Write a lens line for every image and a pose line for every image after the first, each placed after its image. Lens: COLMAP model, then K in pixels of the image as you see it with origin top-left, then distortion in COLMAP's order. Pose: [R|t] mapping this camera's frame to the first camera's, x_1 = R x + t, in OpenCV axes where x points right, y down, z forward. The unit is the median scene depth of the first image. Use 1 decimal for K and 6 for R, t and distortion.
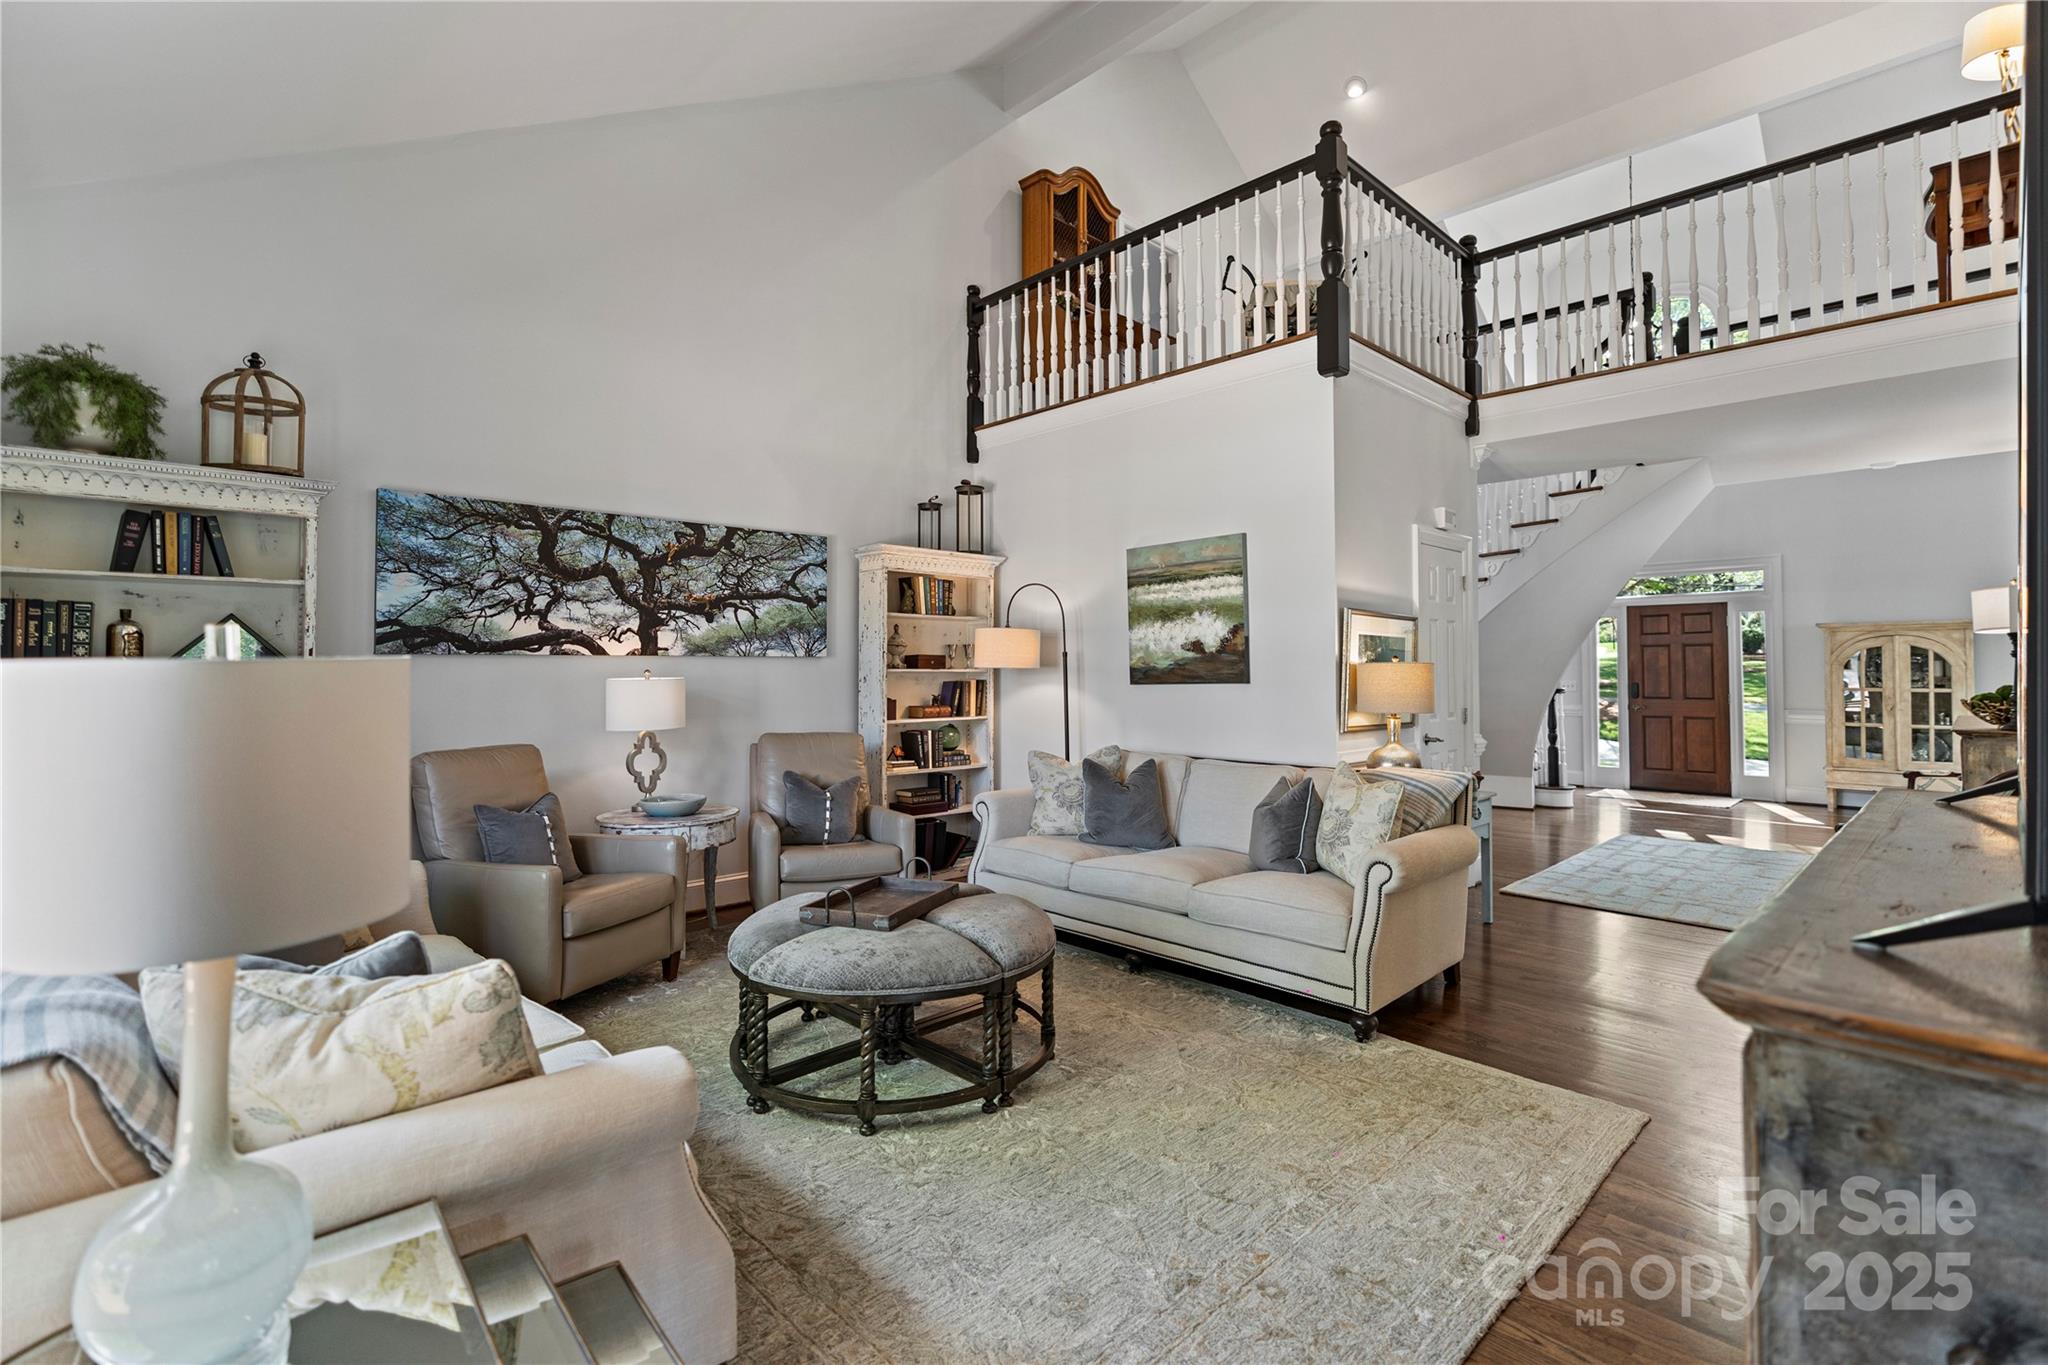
lens RADIAL K [[939.5, 0, 1027.3], [0, 939.5, 640.6], [0, 0, 1]] dist [-0.001542, 0.000073]
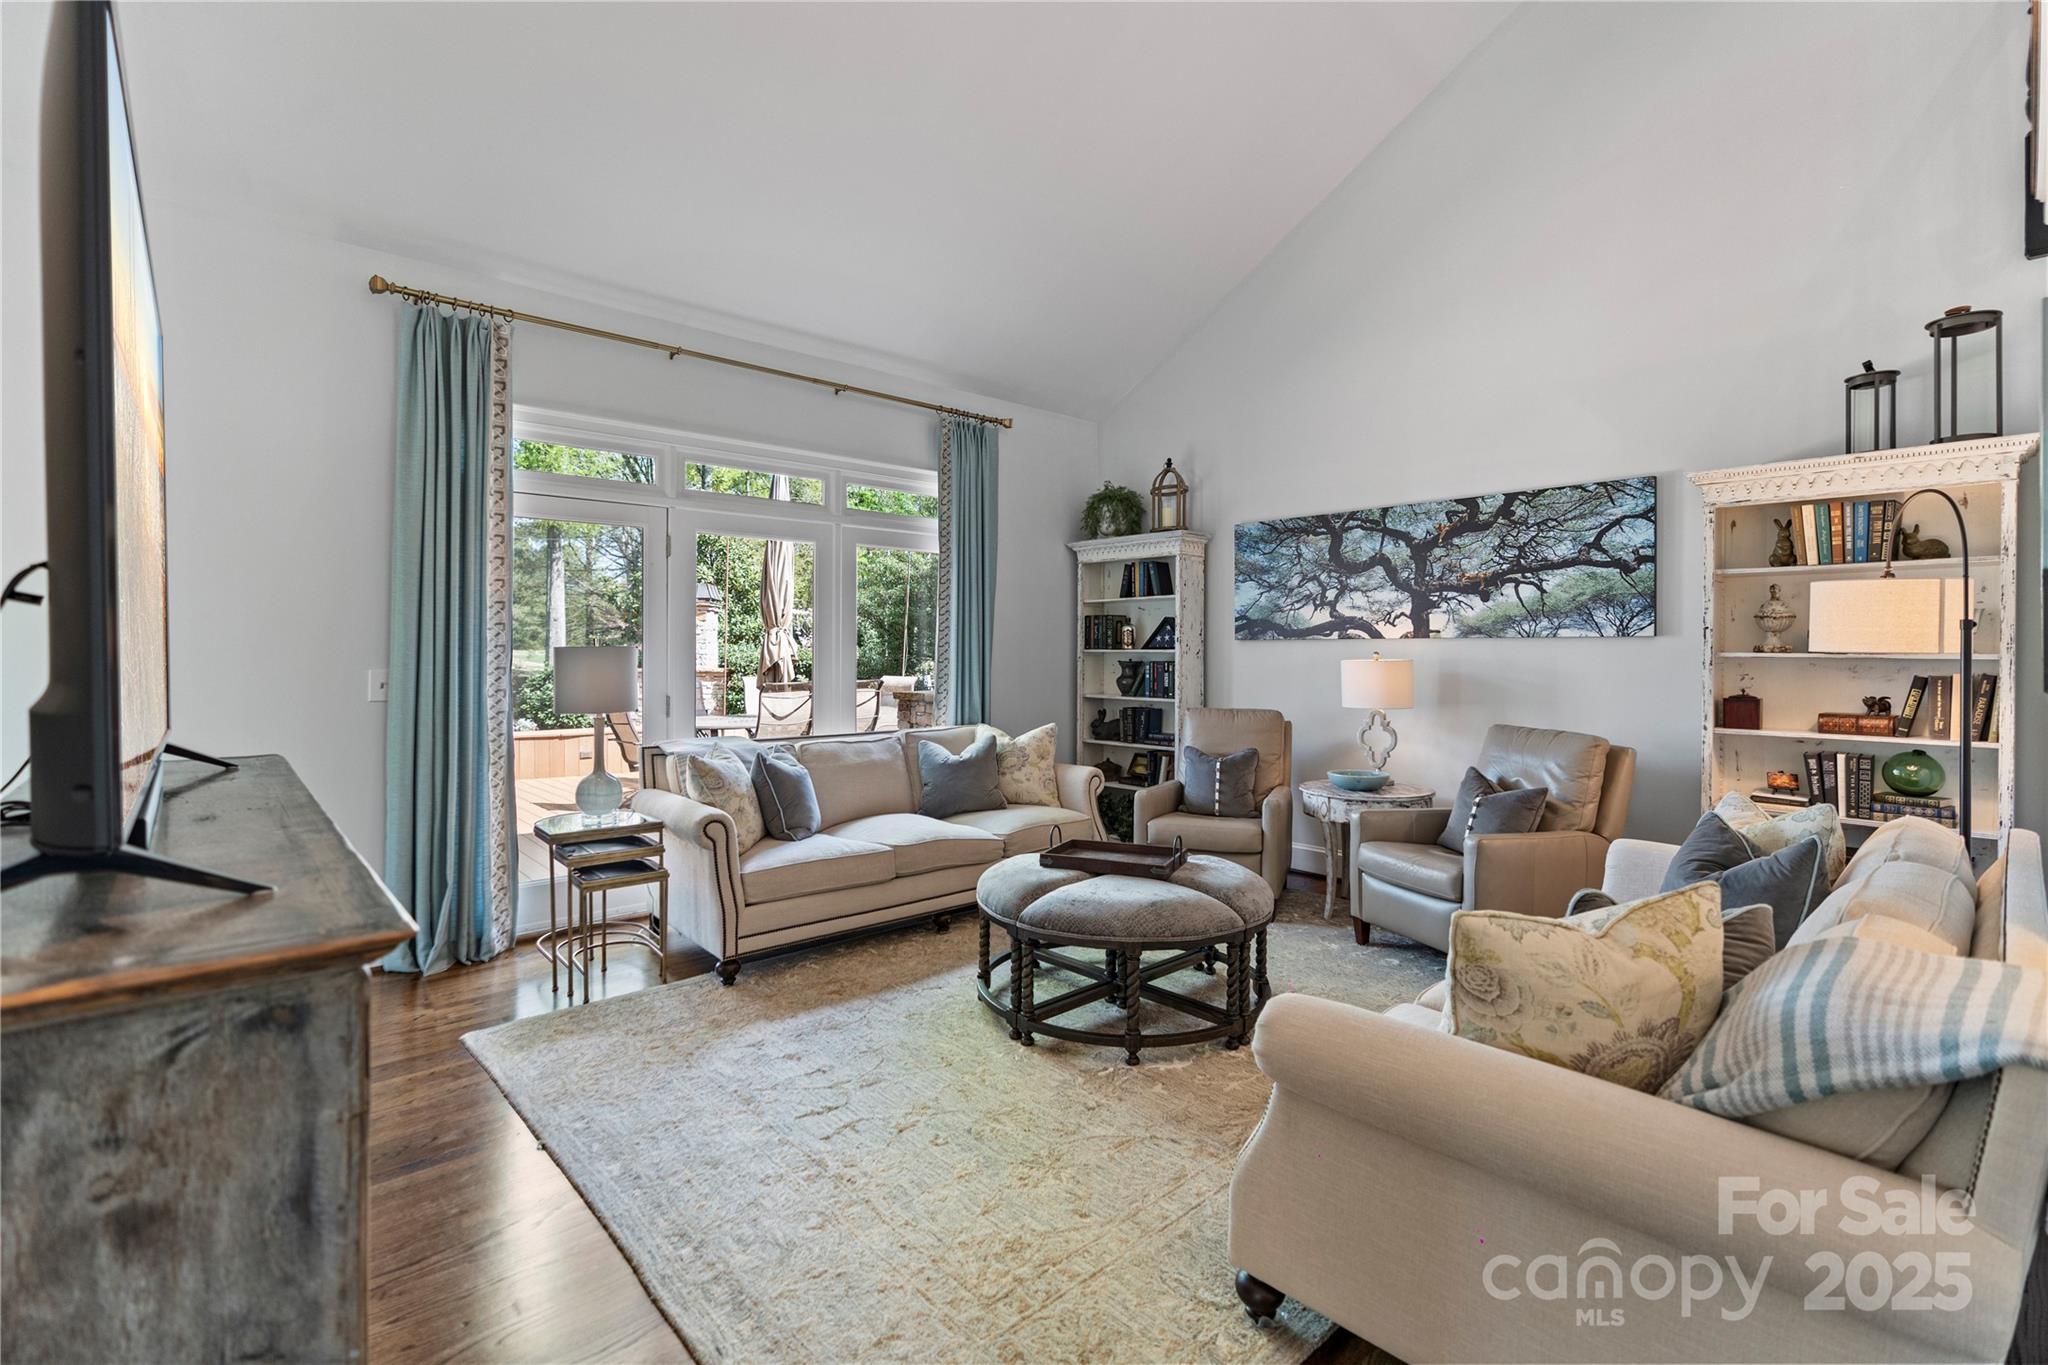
lens RADIAL K [[927.0, 0, 1025.6], [0, 927.0, 651.9], [0, 0, 1]] dist [-0.002784, -0.000180]
pose [[-0.025022, 0.008972, -0.999647, 0.623729], [0.032033, 0.999453, 0.008168, 0.008995], [0.999174, -0.031817, -0.025295, 0.598747]]
